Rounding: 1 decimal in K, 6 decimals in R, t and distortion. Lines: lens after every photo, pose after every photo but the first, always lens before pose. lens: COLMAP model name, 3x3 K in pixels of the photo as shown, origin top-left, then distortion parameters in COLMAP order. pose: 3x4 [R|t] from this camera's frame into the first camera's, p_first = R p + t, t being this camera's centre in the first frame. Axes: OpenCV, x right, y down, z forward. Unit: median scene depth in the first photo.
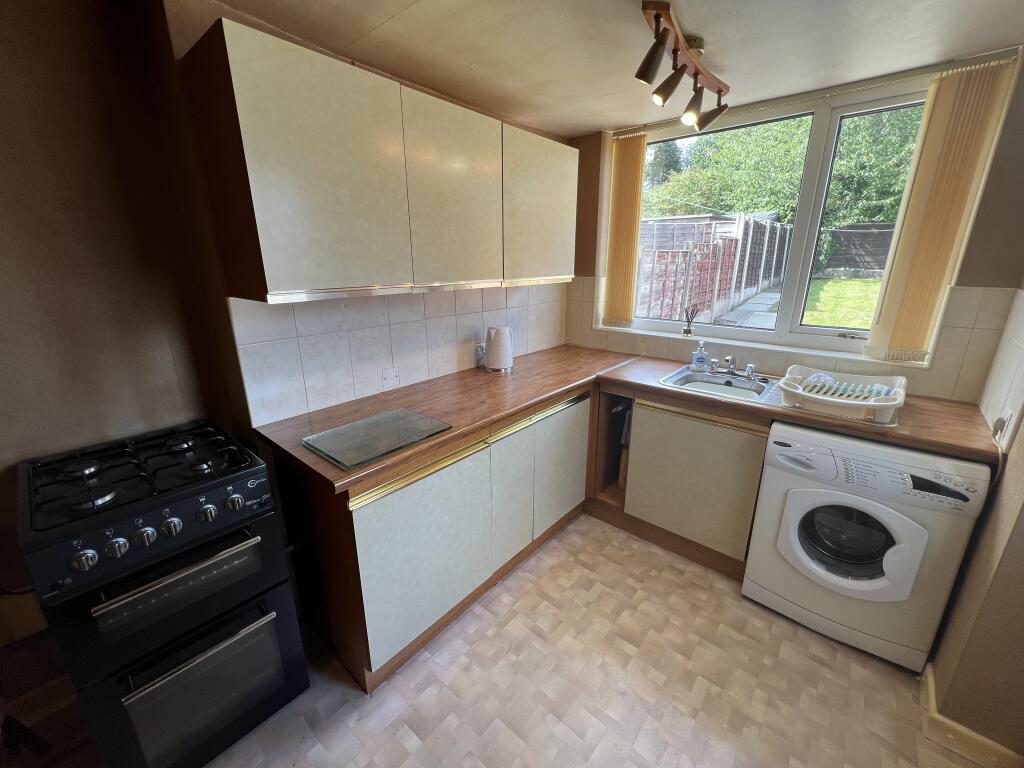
lens RADIAL K [[410.7, 0, 508.9], [0, 410.7, 382.7], [0, 0, 1]] dist [-0.001194, 0.000507]
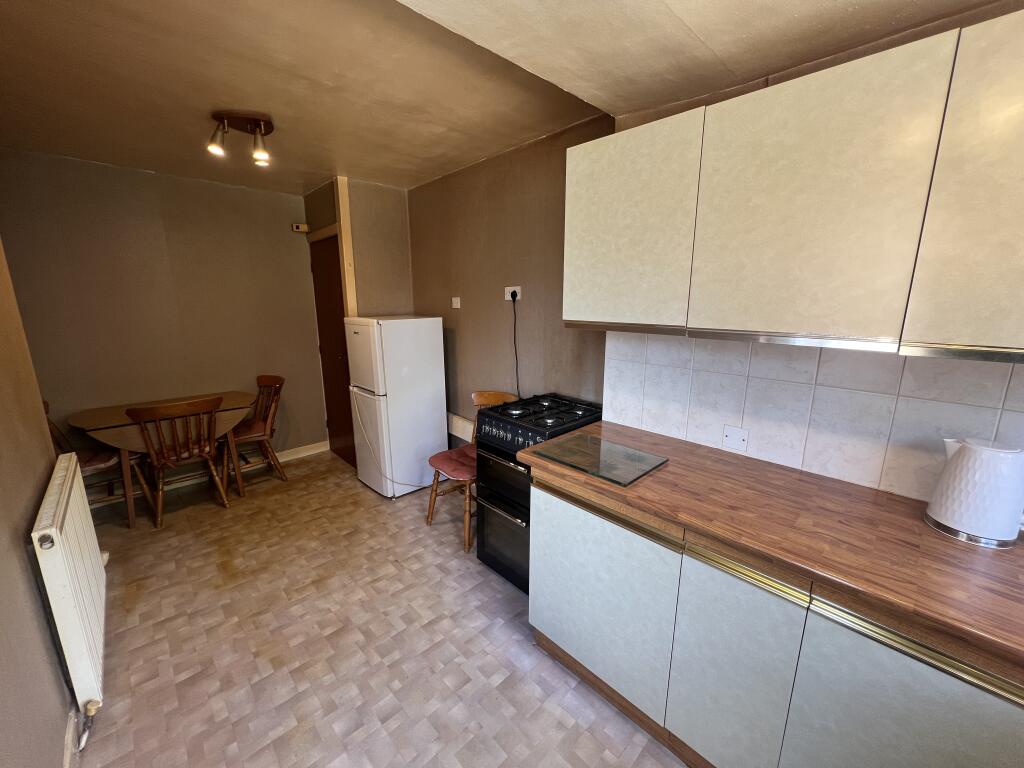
lens RADIAL K [[410.7, 0, 508.9], [0, 410.7, 382.7], [0, 0, 1]] dist [-0.001194, 0.000507]
pose [[-0.099507, 0.214537, -0.971634, 0.517048], [-0.285612, 0.929231, 0.234424, -0.173464], [0.953165, 0.300837, -0.031191, 0.537727]]
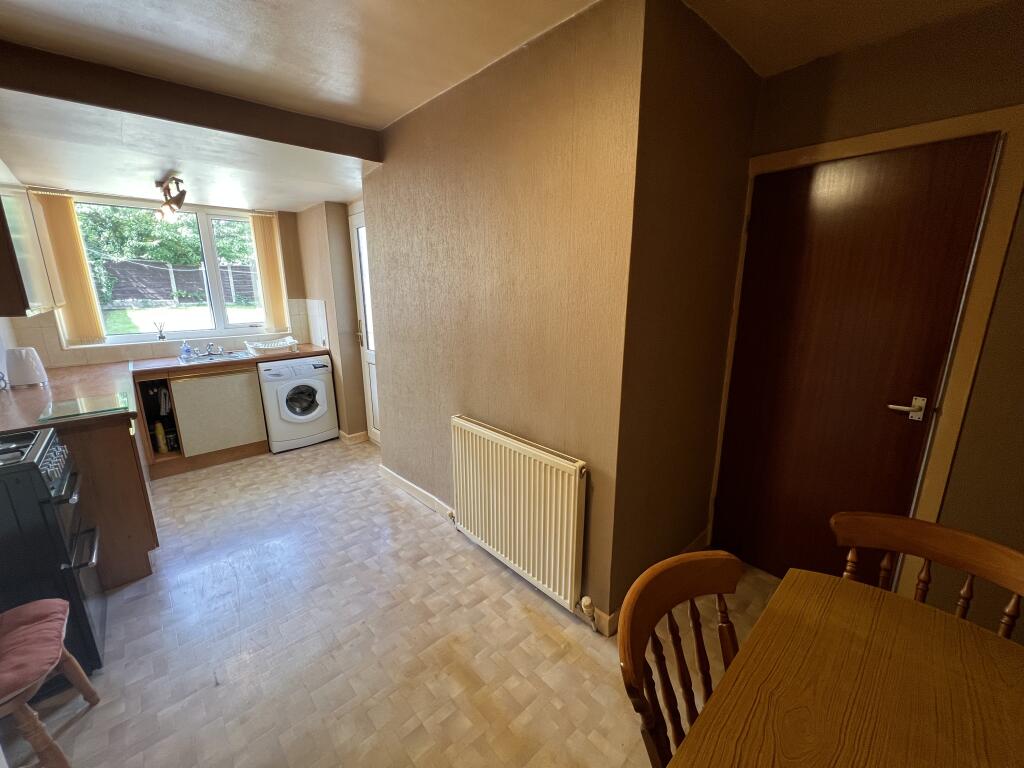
lens RADIAL K [[411.1, 0, 508.1], [0, 411.1, 382.7], [0, 0, 1]] dist [0.000010, 0.000136]
pose [[0.119652, -0.221878, 0.967705, -1.096973], [0.293048, 0.939173, 0.179102, 0.160493], [-0.948581, 0.262155, 0.177395, -0.498709]]
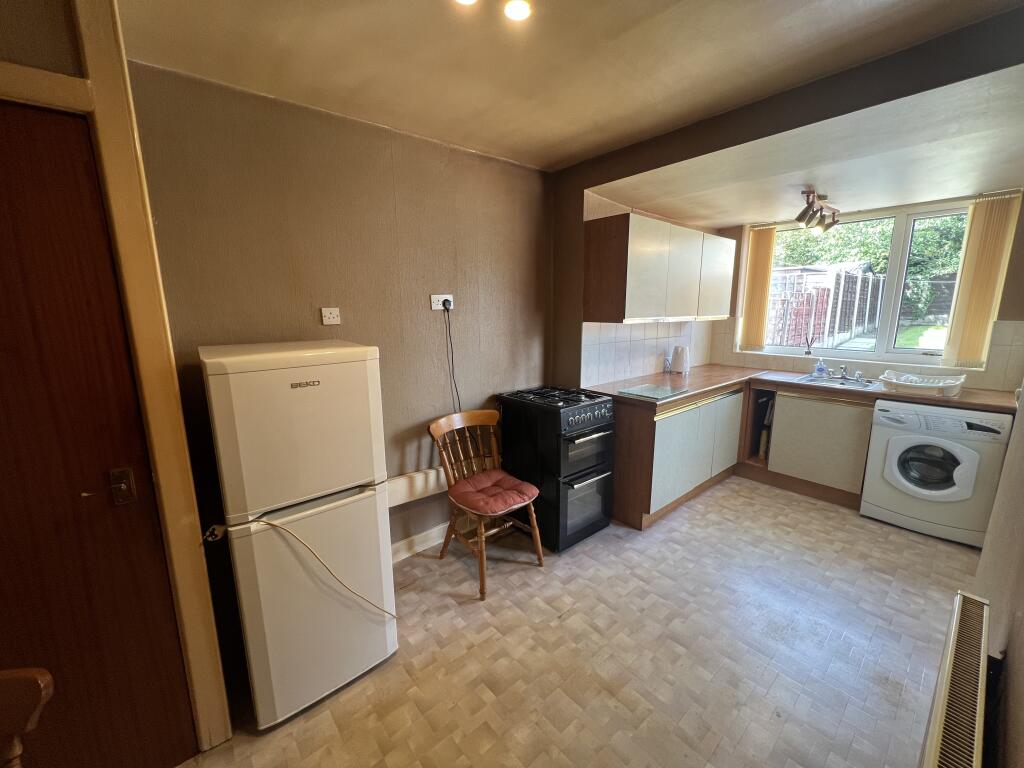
lens RADIAL K [[410.7, 0, 508.9], [0, 410.7, 382.7], [0, 0, 1]] dist [-0.001194, 0.000507]
pose [[0.988276, 0.027310, -0.150218, -0.501587], [-0.043669, 0.993331, -0.106706, 0.231668], [0.146302, 0.112015, 0.982878, -0.741200]]
